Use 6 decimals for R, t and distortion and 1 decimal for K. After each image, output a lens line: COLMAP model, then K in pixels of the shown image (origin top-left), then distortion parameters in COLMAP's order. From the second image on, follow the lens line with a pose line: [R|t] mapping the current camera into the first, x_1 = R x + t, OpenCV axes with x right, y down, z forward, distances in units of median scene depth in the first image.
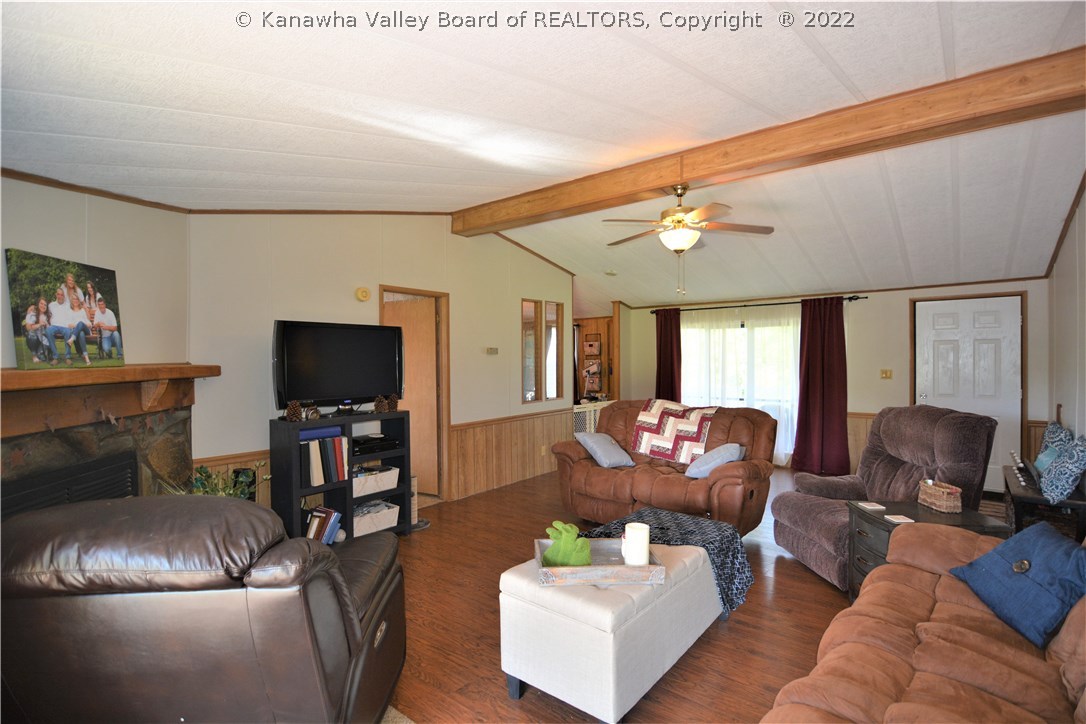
lens RADIAL K [[521.6, 0, 542.9], [0, 521.6, 364.5], [0, 0, 1]] dist [-0.004560, -0.012300]
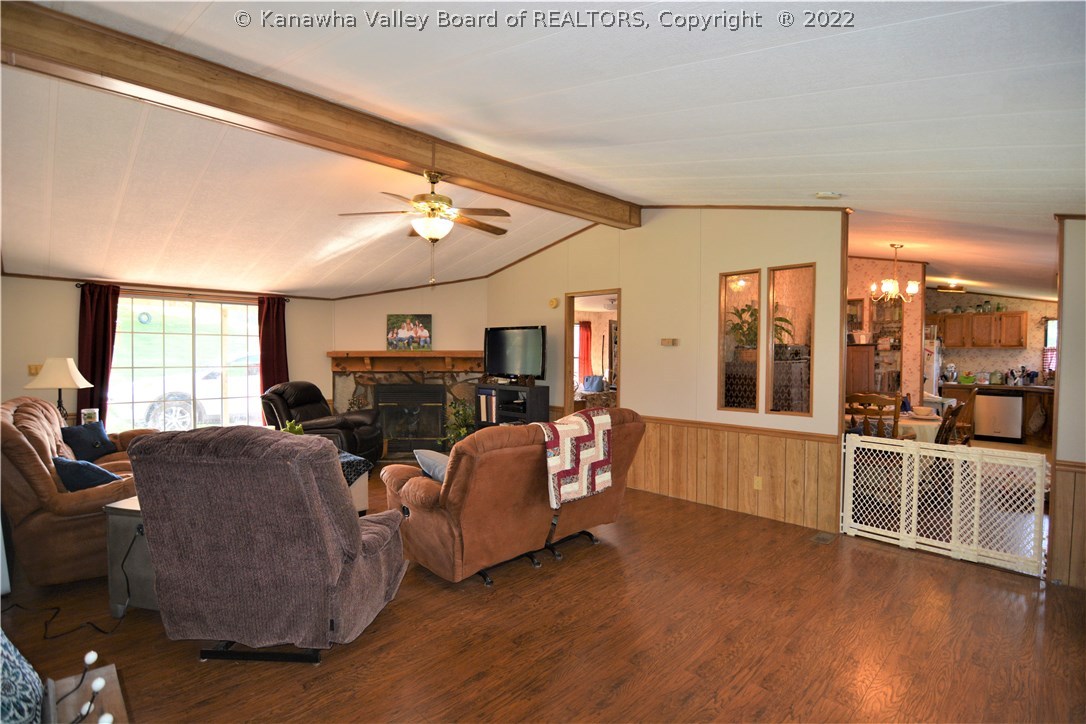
lens RADIAL K [[521.6, 0, 542.9], [0, 521.6, 364.5], [0, 0, 1]] dist [-0.004560, -0.012300]
pose [[-0.114356, 0.030546, -0.992970, 1.787861], [-0.019767, 0.999259, 0.033016, -0.028692], [0.993243, 0.023403, -0.113668, 1.941005]]
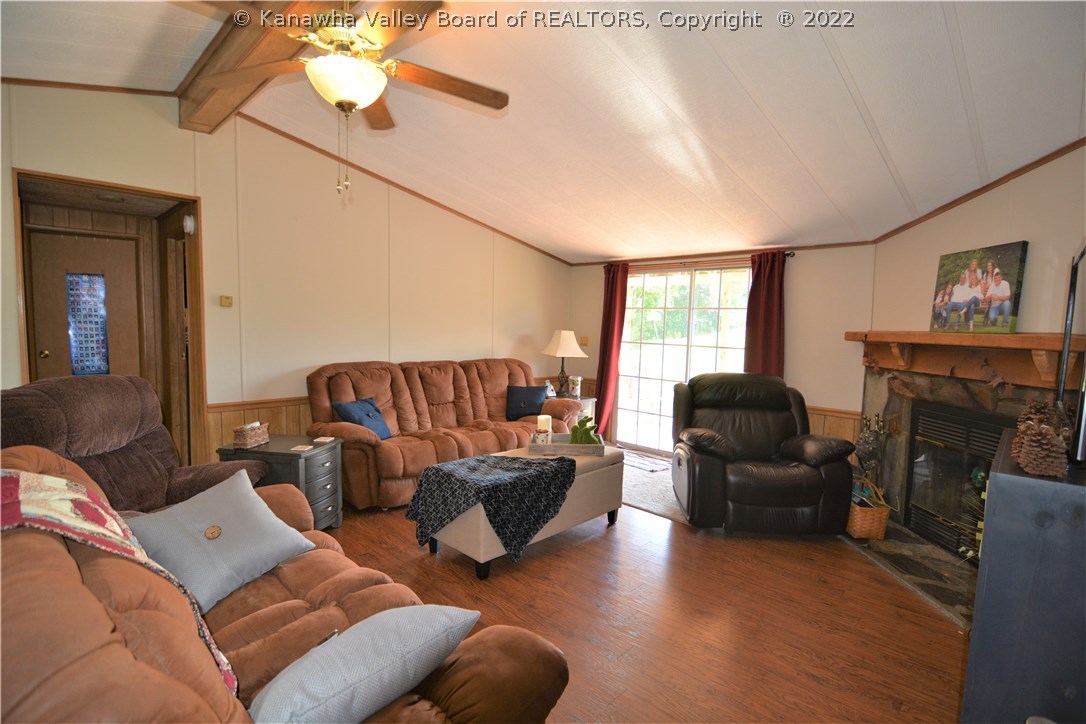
lens RADIAL K [[521.6, 0, 542.9], [0, 521.6, 364.5], [0, 0, 1]] dist [-0.004560, -0.012300]
pose [[-0.994862, -0.022381, 0.098732, 0.015754], [-0.013307, 0.995705, 0.091626, -0.018036], [-0.100359, 0.089842, -0.990887, 2.223886]]
